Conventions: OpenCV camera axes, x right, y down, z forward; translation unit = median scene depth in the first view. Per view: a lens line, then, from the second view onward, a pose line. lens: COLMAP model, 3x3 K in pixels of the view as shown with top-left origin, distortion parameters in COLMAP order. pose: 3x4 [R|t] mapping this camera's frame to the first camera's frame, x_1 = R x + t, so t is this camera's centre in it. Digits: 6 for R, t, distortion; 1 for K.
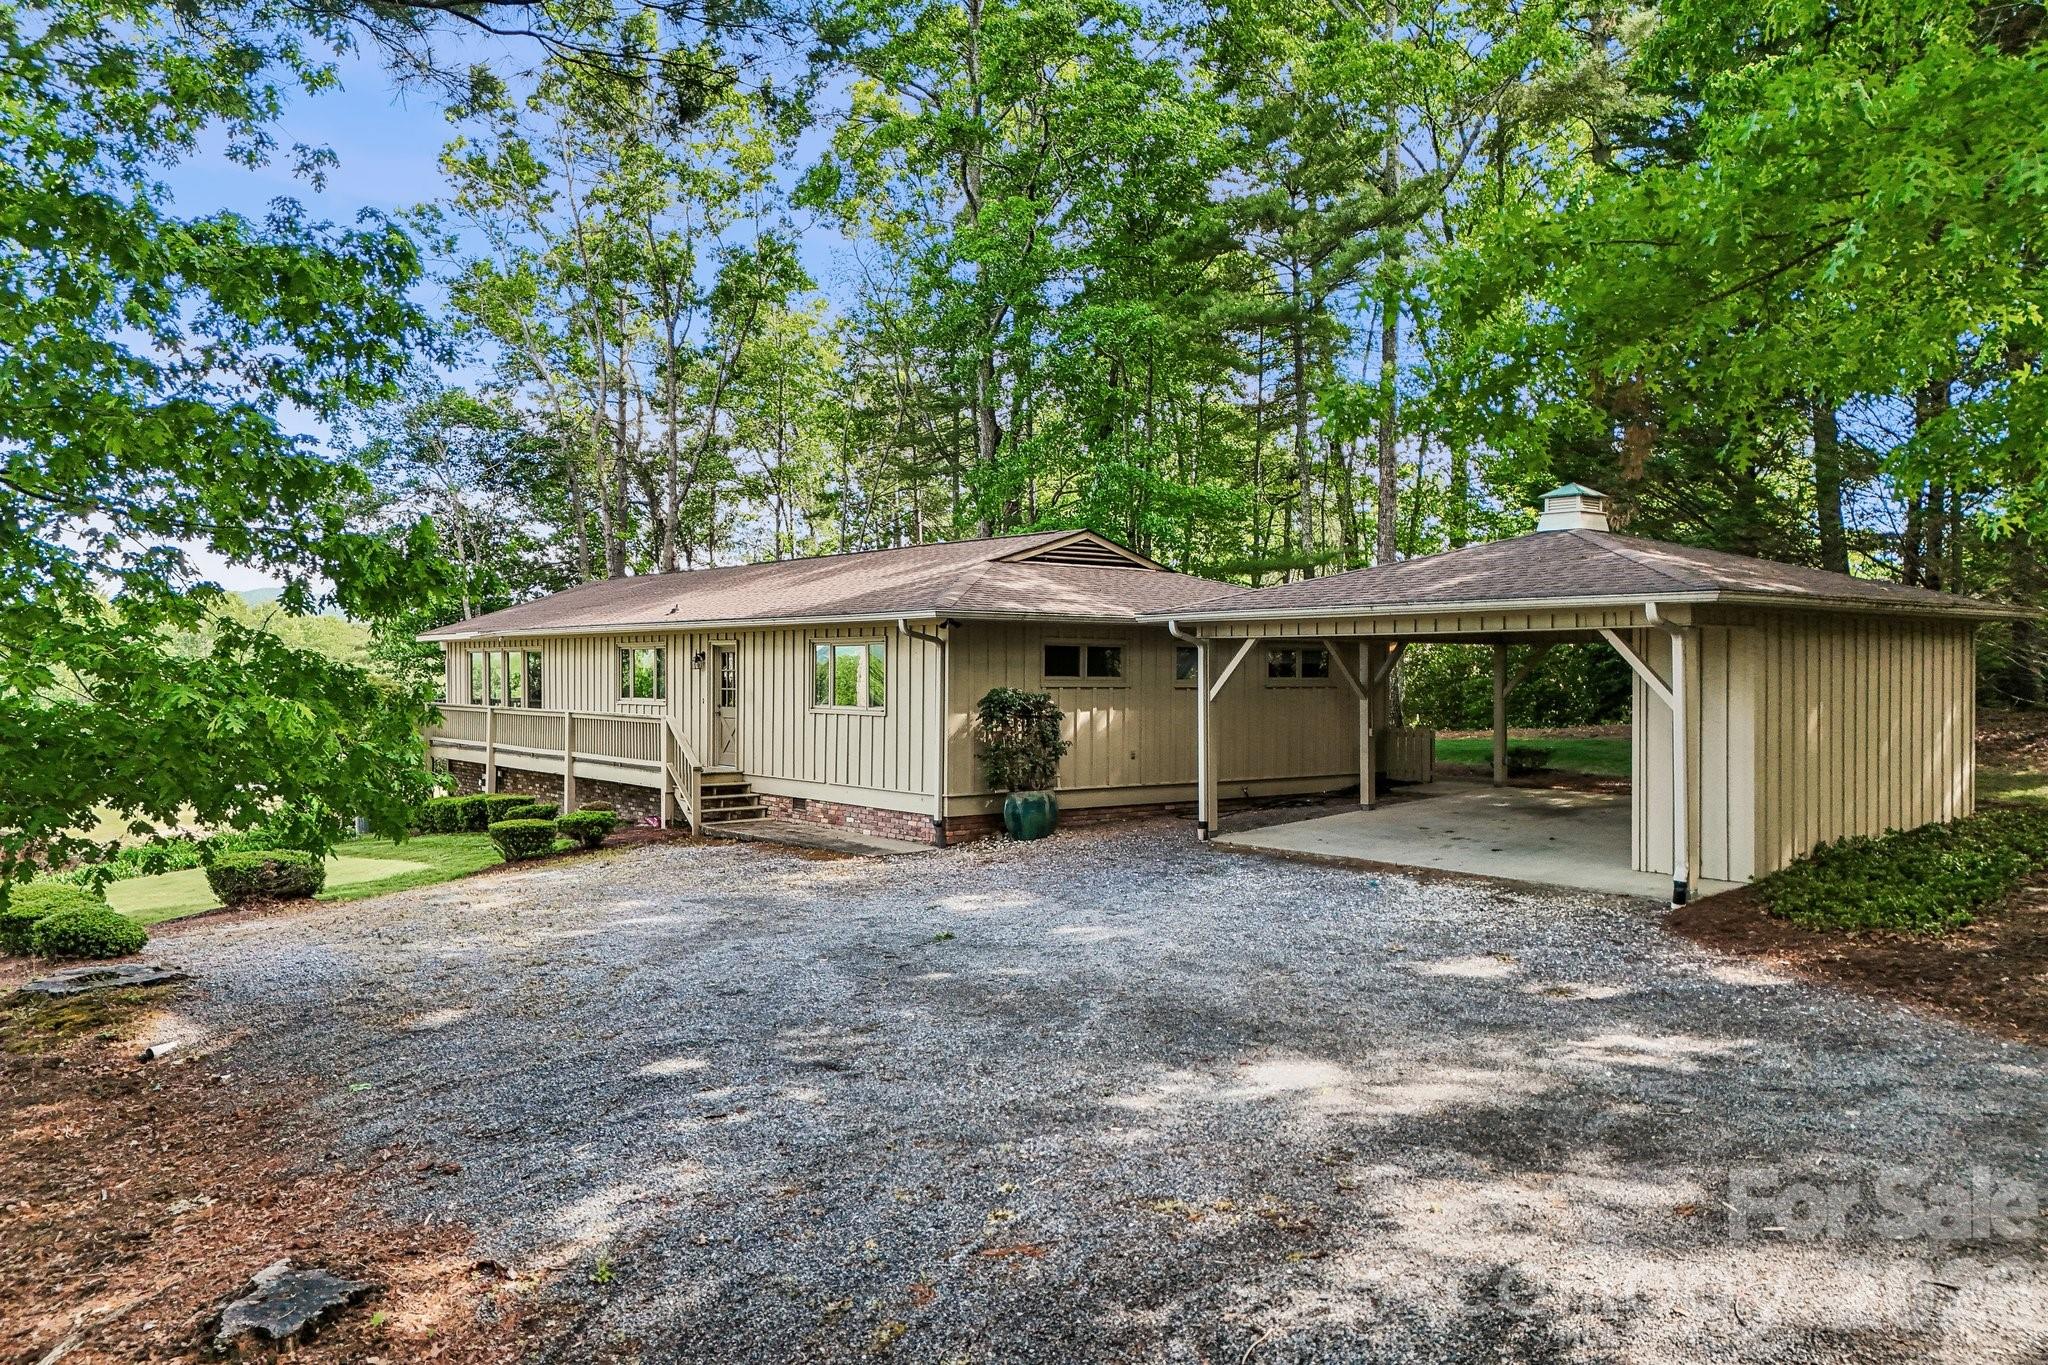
lens RADIAL K [[1549.9, 0, 1024.0], [0, 1549.9, 682.5], [0, 0, 1]] dist [0.084494, -0.120246]
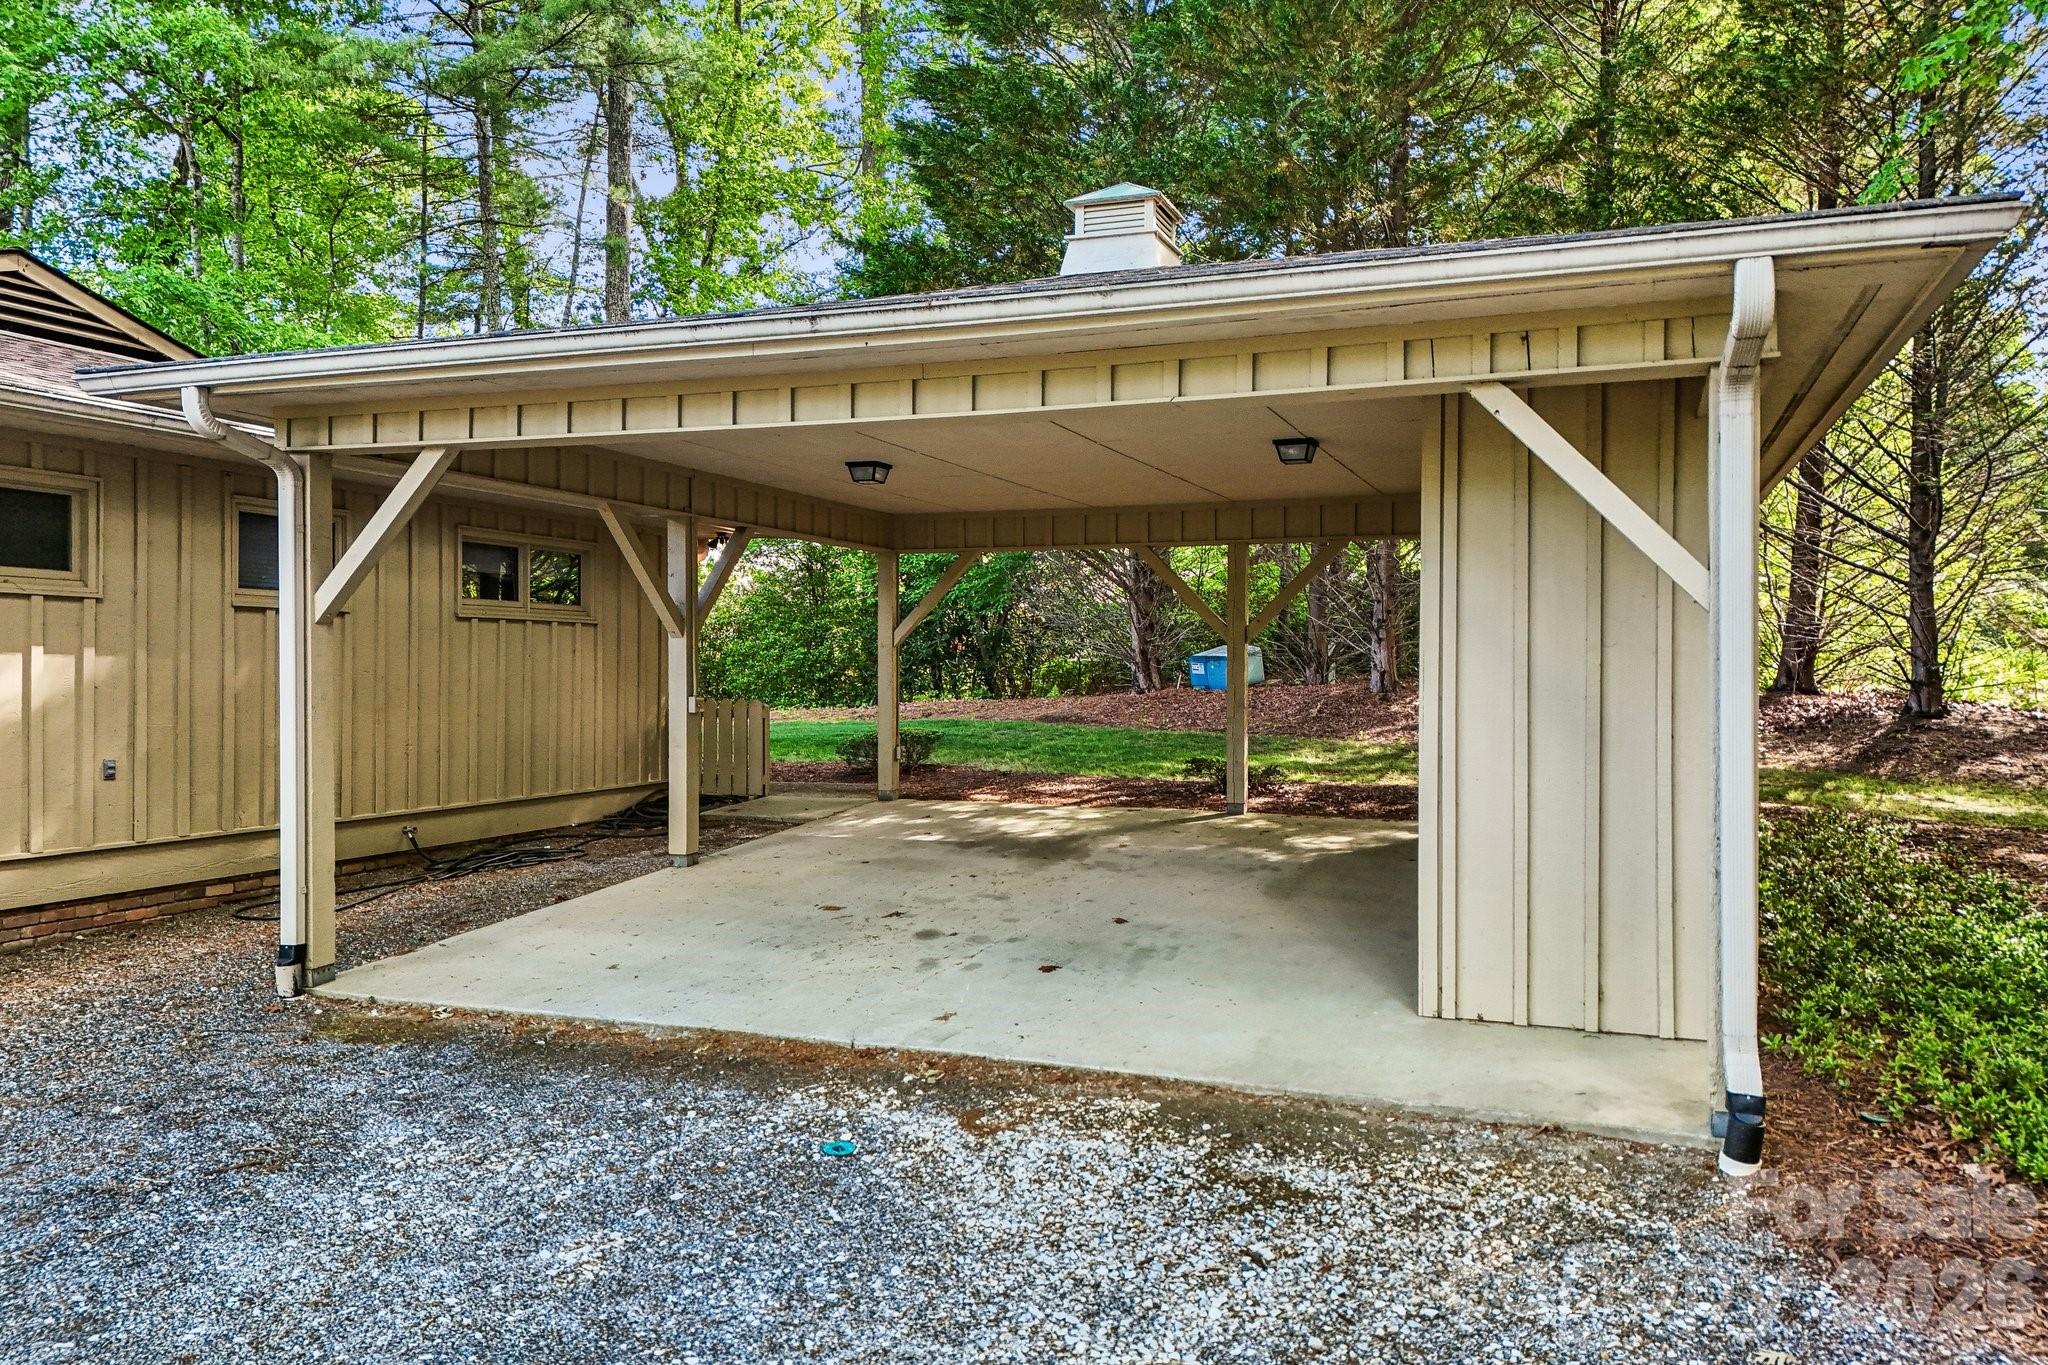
lens RADIAL K [[1549.9, 0, 1024.0], [0, 1549.9, 682.5], [0, 0, 1]] dist [0.084494, -0.120246]
pose [[0.867783, -0.003028, 0.496935, 0.080898], [0.000512, 0.999986, 0.005198, 0.025336], [-0.496944, -0.004256, 0.867772, 0.589139]]
